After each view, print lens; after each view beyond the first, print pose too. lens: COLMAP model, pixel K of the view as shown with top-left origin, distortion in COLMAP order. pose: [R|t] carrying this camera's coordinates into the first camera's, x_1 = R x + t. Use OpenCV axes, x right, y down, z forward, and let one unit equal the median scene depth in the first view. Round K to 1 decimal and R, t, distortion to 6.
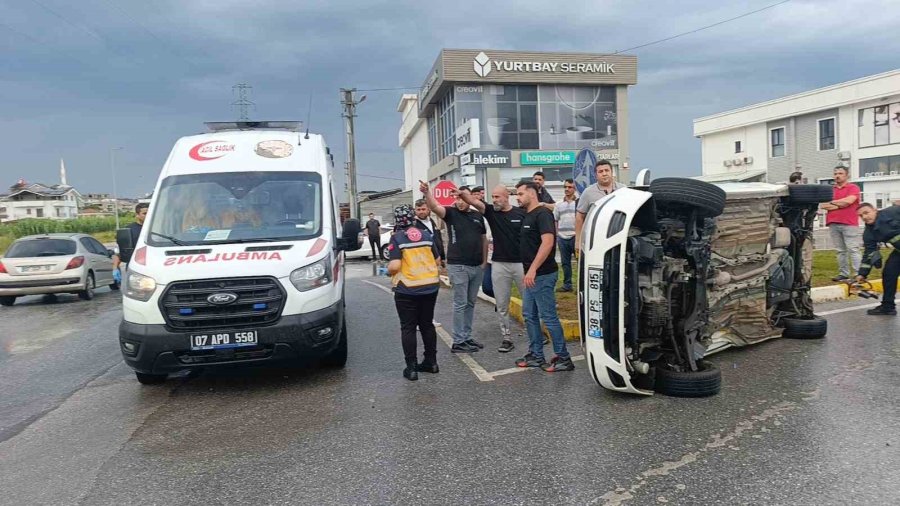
lens RADIAL K [[610.0, 0, 450.0], [0, 610.0, 253.0], [0, 0, 1]] dist [0.030883, -0.047486]
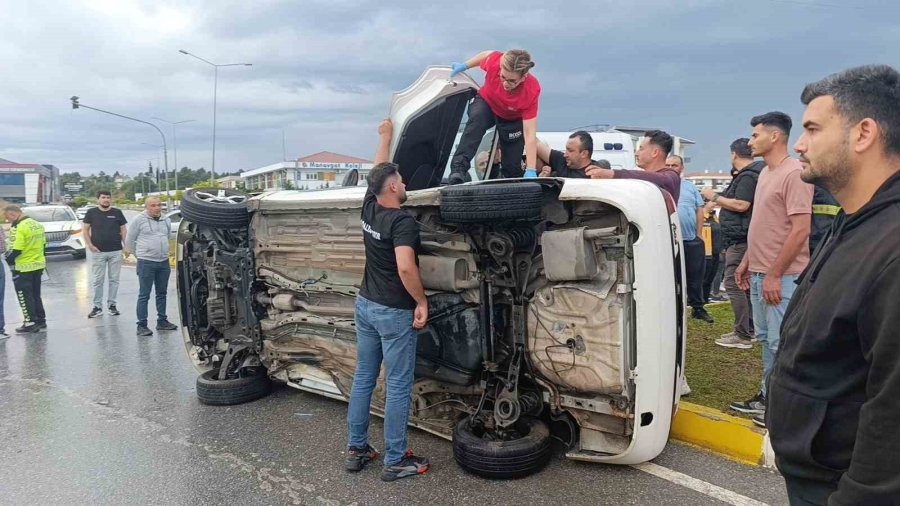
lens RADIAL K [[610.0, 0, 450.0], [0, 610.0, 253.0], [0, 0, 1]] dist [0.030883, -0.047486]
pose [[0.233114, 0.106423, -0.966609, 0.237598], [-0.061593, 0.993614, 0.094542, -0.021841], [0.970497, 0.037497, 0.238180, 0.184647]]
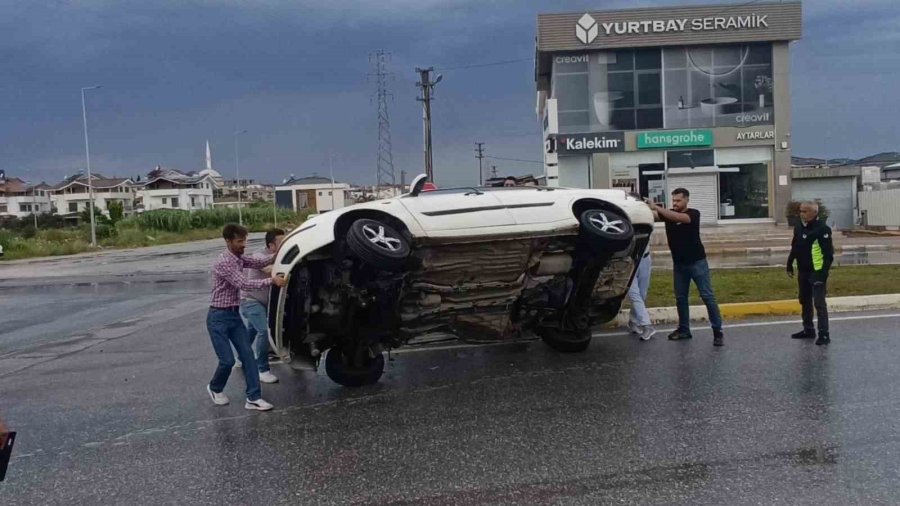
lens RADIAL K [[791.6, 0, 441.0], [0, 791.6, 252.5], [0, 0, 1]] dist [0.009517, -0.009421]
pose [[0.958926, 0.015677, -0.283224, 0.167762], [-0.014892, 0.999877, 0.004927, -0.008090], [0.283266, -0.000507, 0.959041, -0.080114]]
